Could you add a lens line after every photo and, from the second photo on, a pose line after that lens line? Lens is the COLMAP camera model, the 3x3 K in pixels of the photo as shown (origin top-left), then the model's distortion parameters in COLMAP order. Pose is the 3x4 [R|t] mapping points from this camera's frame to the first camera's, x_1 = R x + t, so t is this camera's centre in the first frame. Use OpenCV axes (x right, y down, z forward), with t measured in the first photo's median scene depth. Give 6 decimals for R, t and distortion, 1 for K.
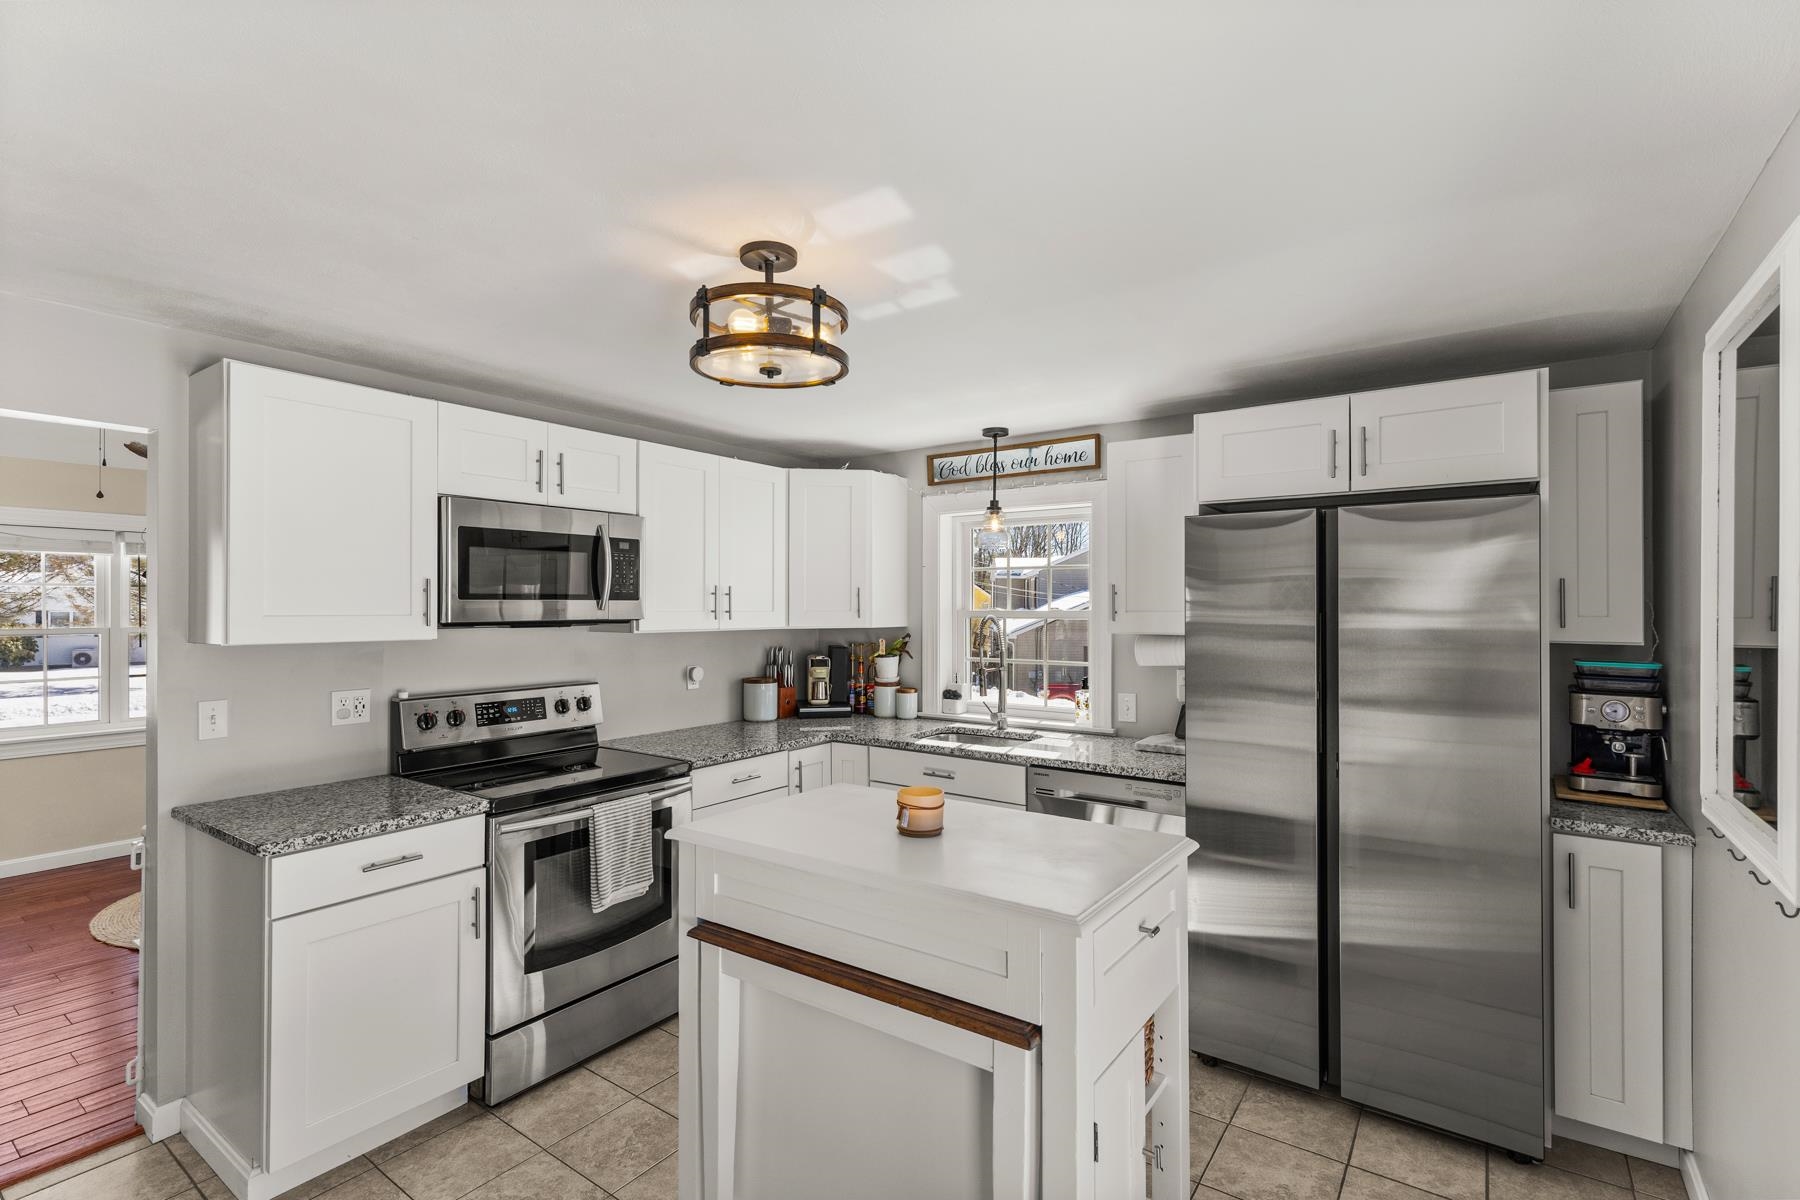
lens RADIAL K [[820.9, 0, 888.8], [0, 820.9, 596.5], [0, 0, 1]] dist [0.005739, 0.000733]
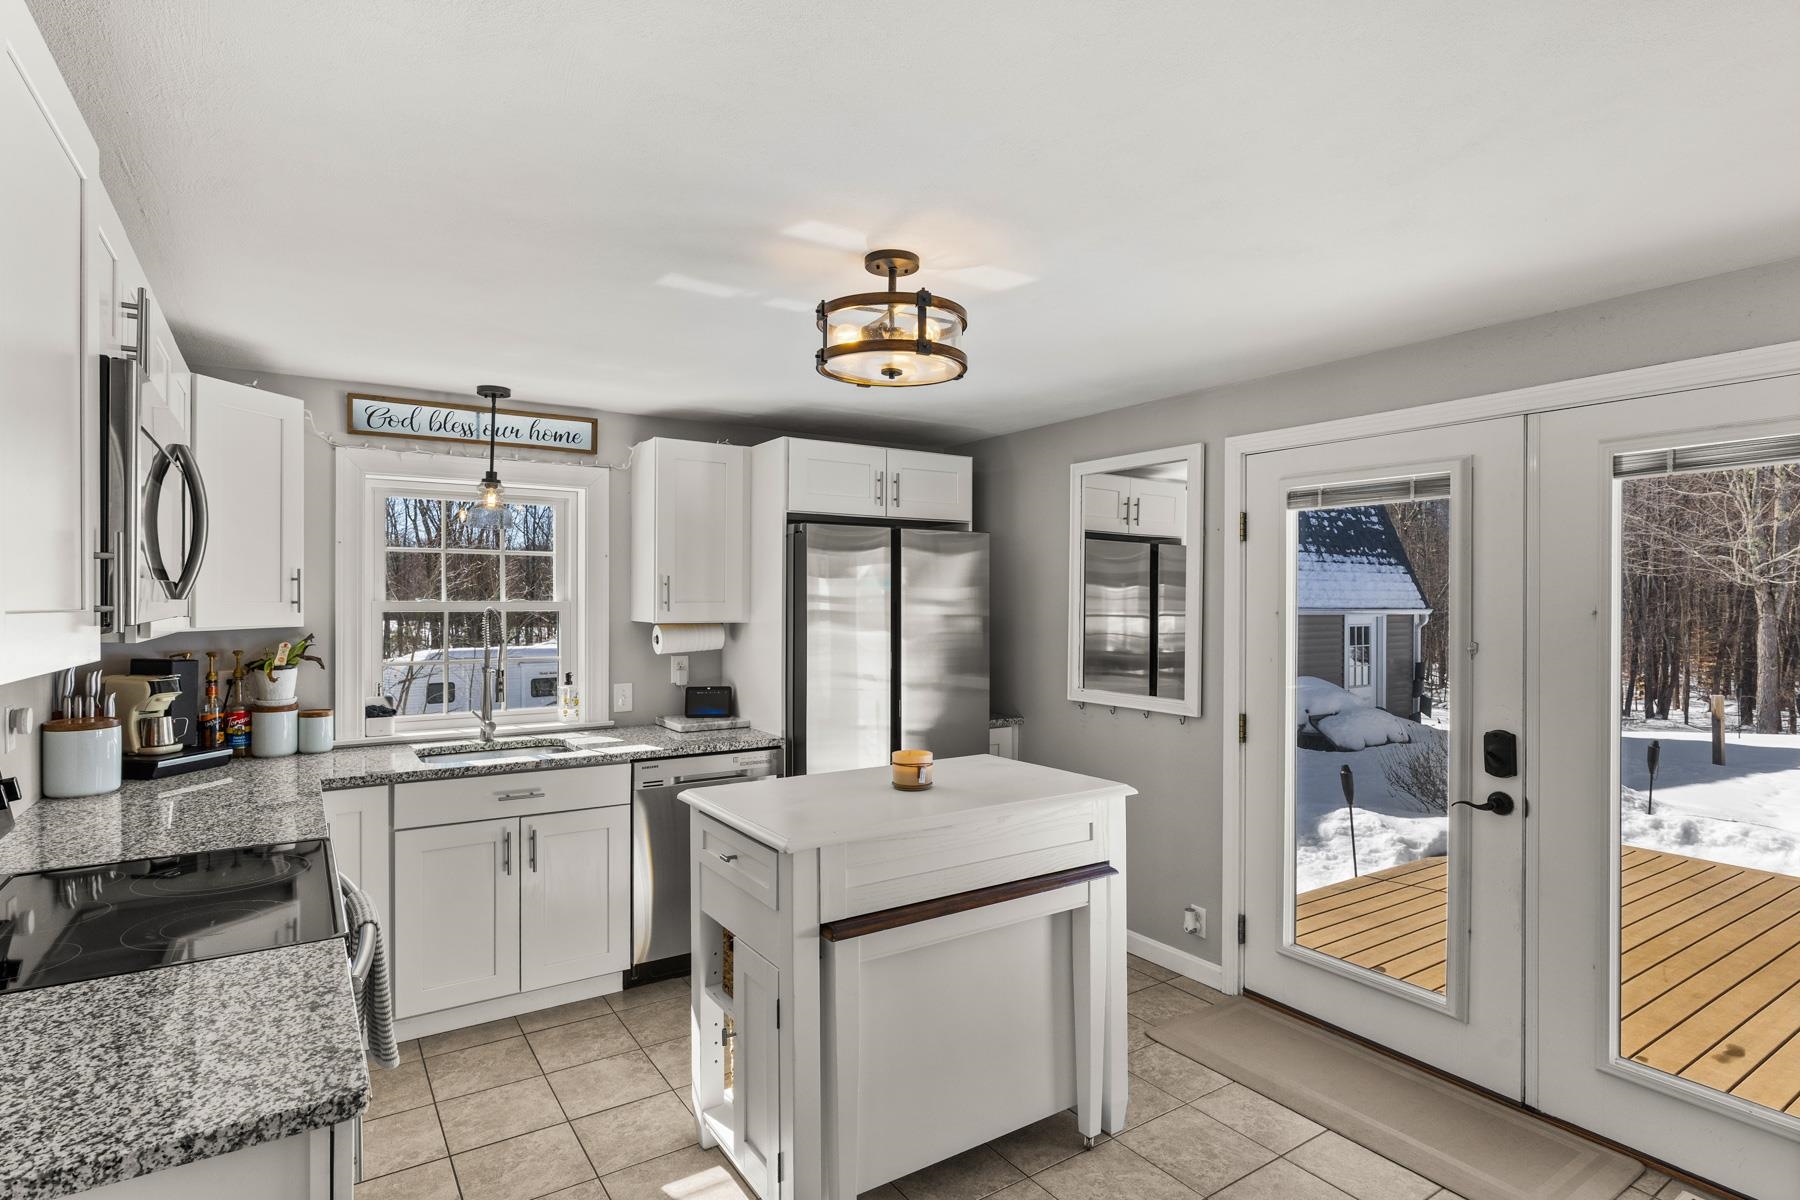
lens RADIAL K [[887.9, 0, 884.4], [0, 887.9, 601.2], [0, 0, 1]] dist [-0.017228, -0.000226]
pose [[0.364702, -0.000752, 0.931124, -0.572774], [-0.010397, 0.999934, 0.004880, 0.008221], [-0.931066, -0.011460, 0.364670, 0.288382]]
